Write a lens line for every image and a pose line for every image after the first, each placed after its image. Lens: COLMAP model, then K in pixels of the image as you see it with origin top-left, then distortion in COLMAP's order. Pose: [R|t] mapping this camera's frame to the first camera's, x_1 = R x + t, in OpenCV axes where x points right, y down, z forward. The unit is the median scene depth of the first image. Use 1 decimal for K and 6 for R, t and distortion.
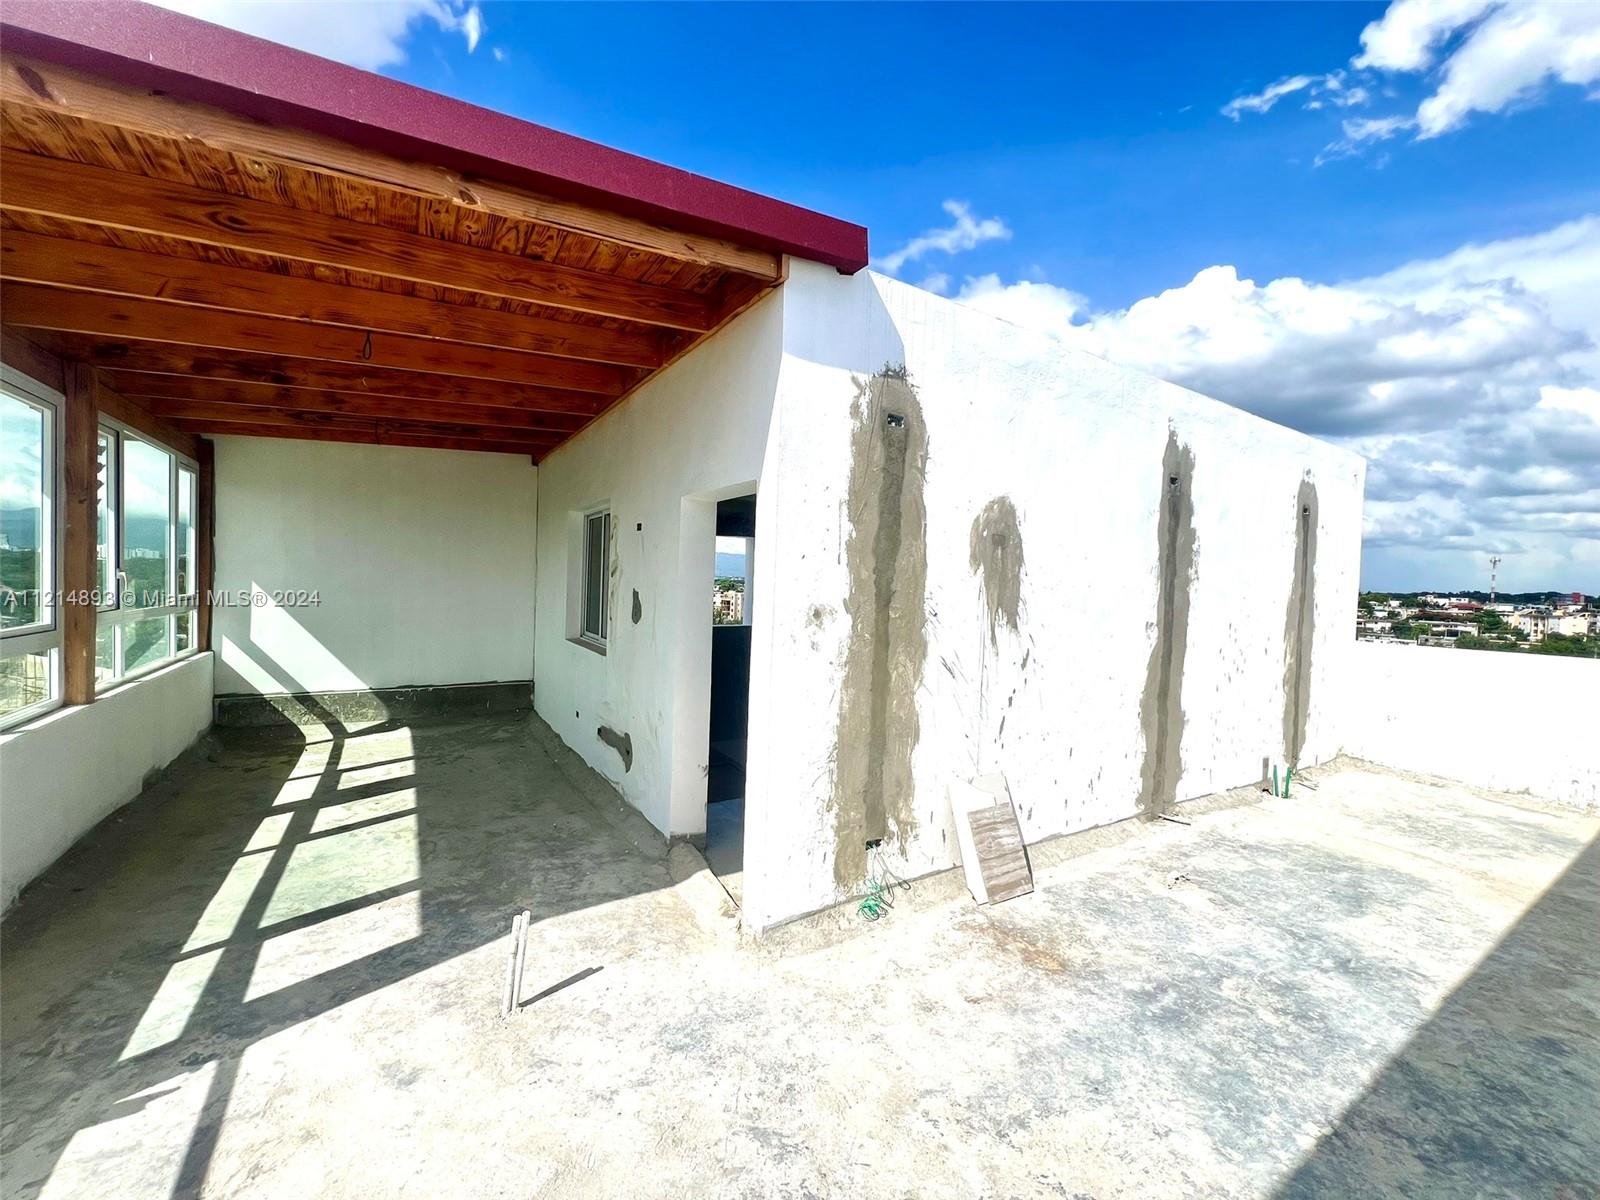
lens RADIAL K [[640.1, 0, 799.6], [0, 640.1, 599.2], [0, 0, 1]] dist [-0.002992, 0.000369]
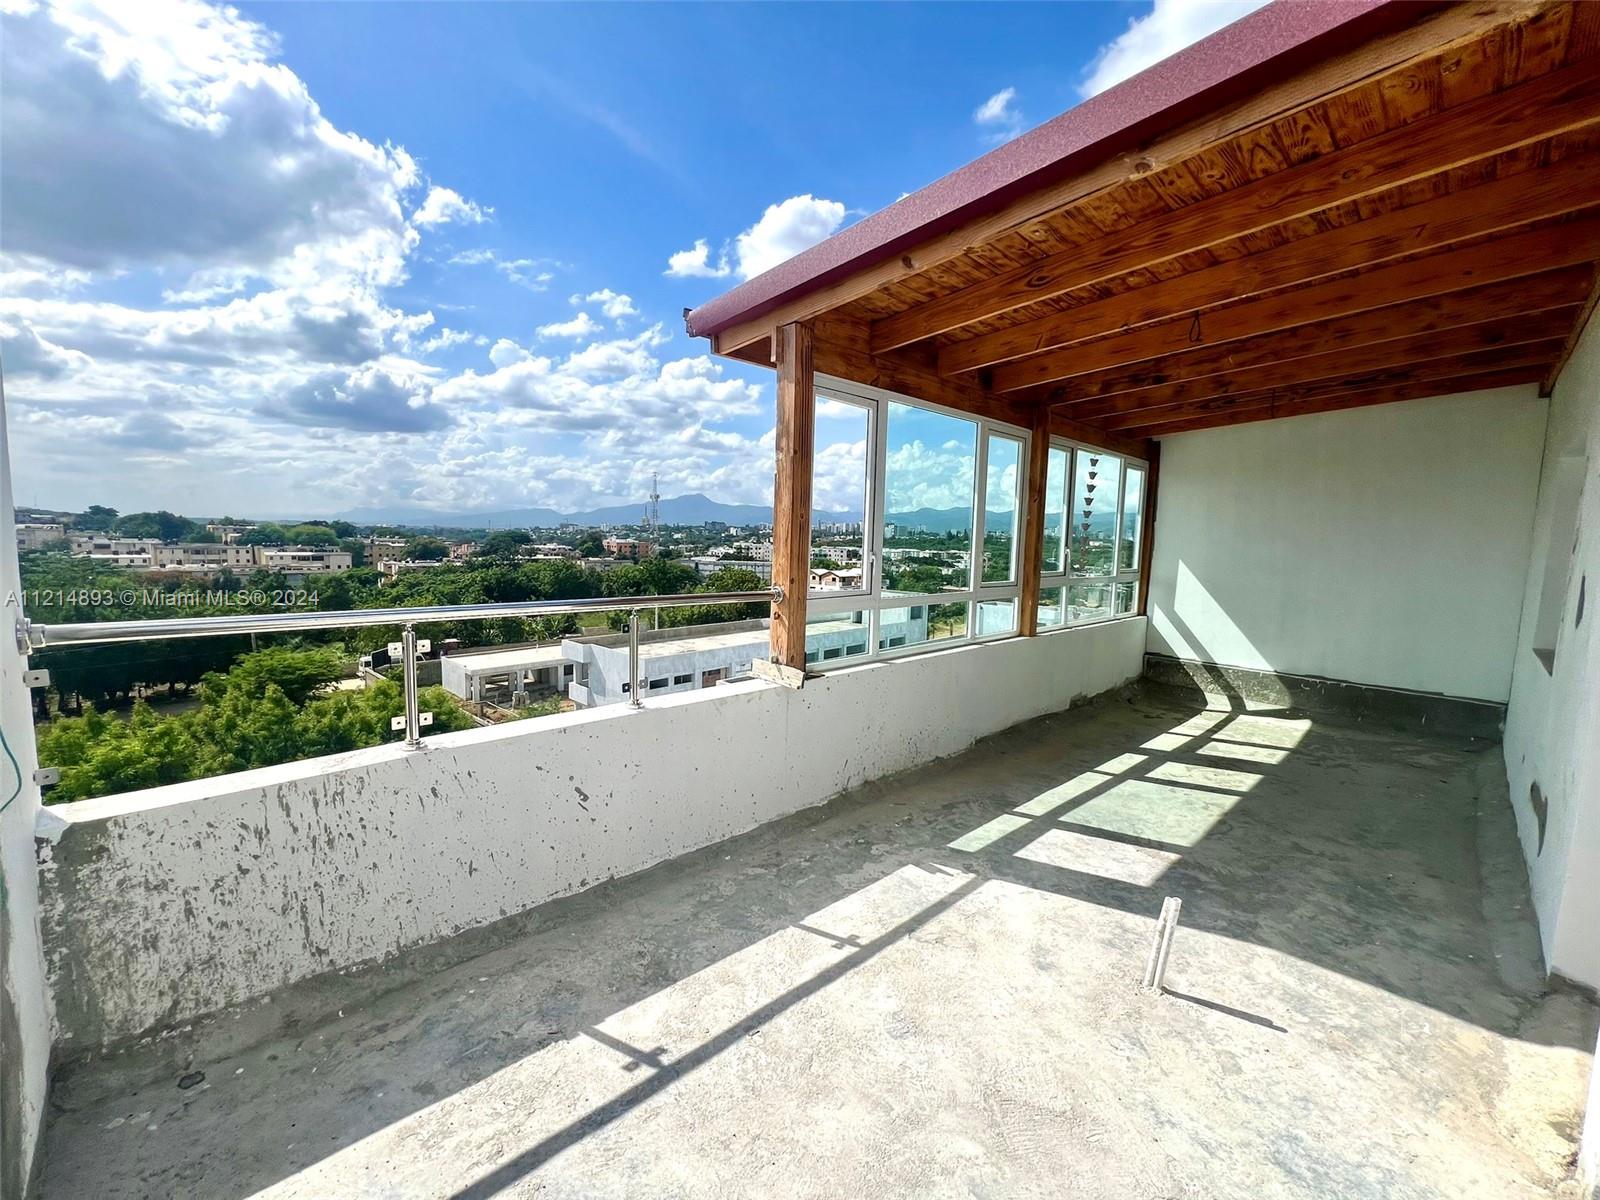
lens RADIAL K [[640.1, 0, 795.2], [0, 640.1, 597.5], [0, 0, 1]] dist [-0.002992, 0.000369]
pose [[0.200068, 0.067398, -0.977461, 0.225764], [-0.048645, 0.997084, 0.058794, 0.011396], [0.978574, 0.035786, 0.202763, 0.154290]]
